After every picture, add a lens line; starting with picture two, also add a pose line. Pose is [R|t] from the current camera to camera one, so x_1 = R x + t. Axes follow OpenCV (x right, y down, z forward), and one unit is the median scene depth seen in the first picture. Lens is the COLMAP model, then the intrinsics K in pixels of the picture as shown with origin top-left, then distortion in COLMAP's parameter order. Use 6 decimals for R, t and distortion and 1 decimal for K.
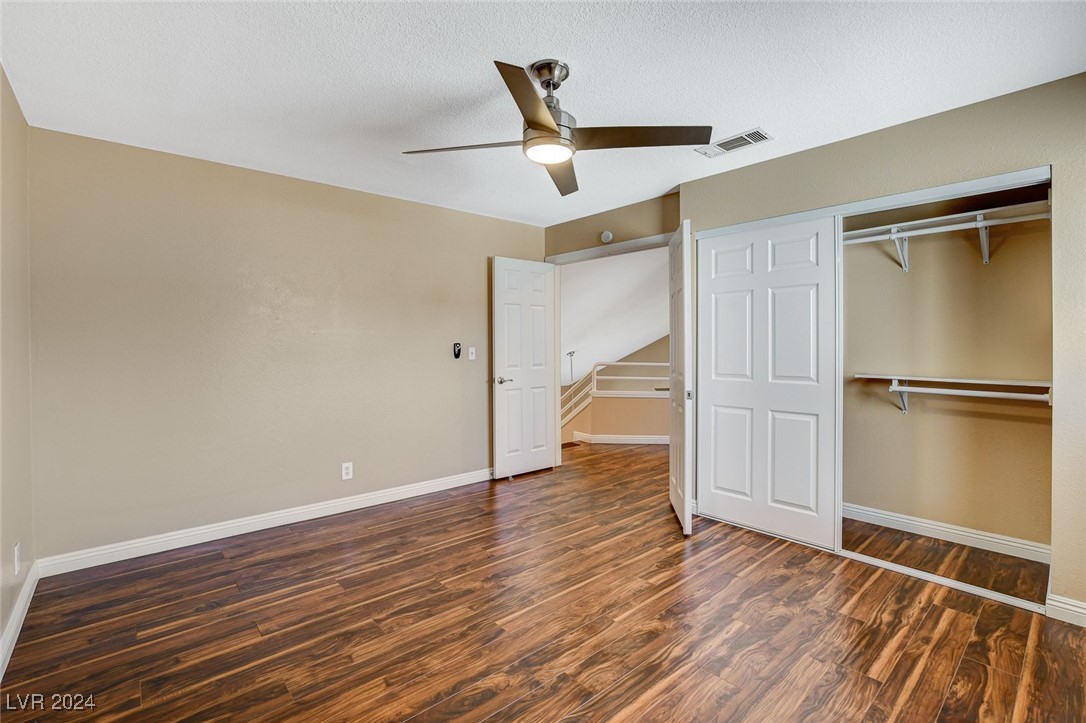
lens RADIAL K [[488.0, 0, 543.0], [0, 488.0, 351.4], [0, 0, 1]] dist [-0.030563, 0.004043]
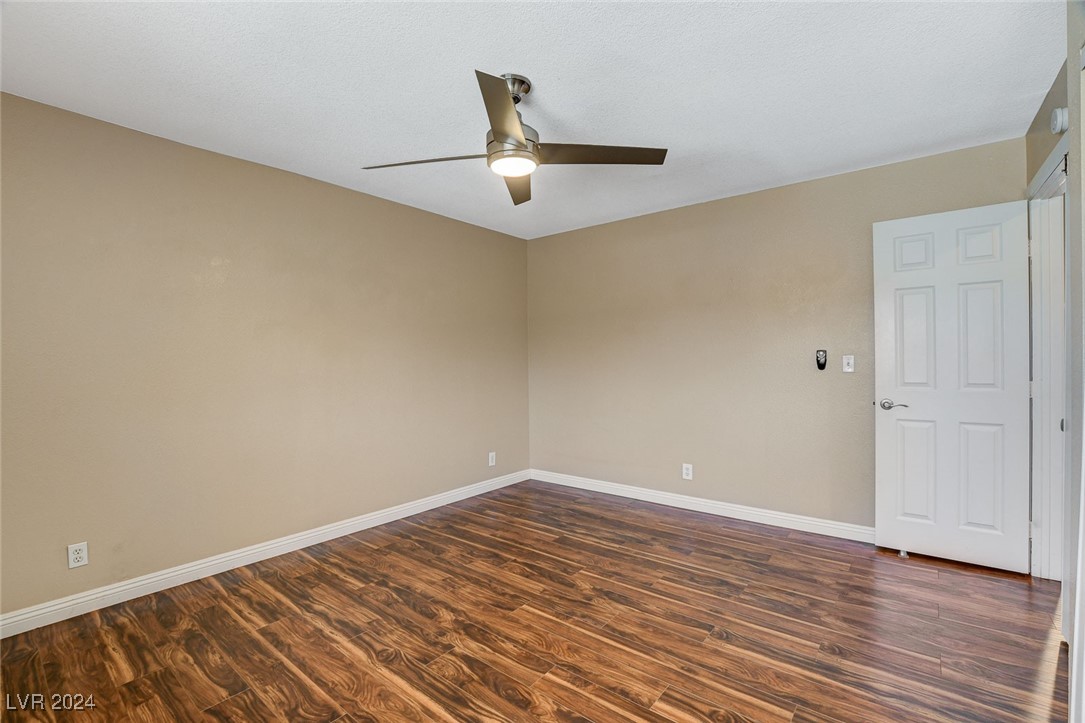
lens RADIAL K [[480.3, 0, 539.5], [0, 480.3, 364.6], [0, 0, 1]] dist [-0.034746, 0.004251]
pose [[0.164769, 0.016826, -0.986189, 0.824511], [-0.002105, 0.999858, 0.016708, -0.009150], [0.986330, -0.000677, 0.164781, 0.718891]]
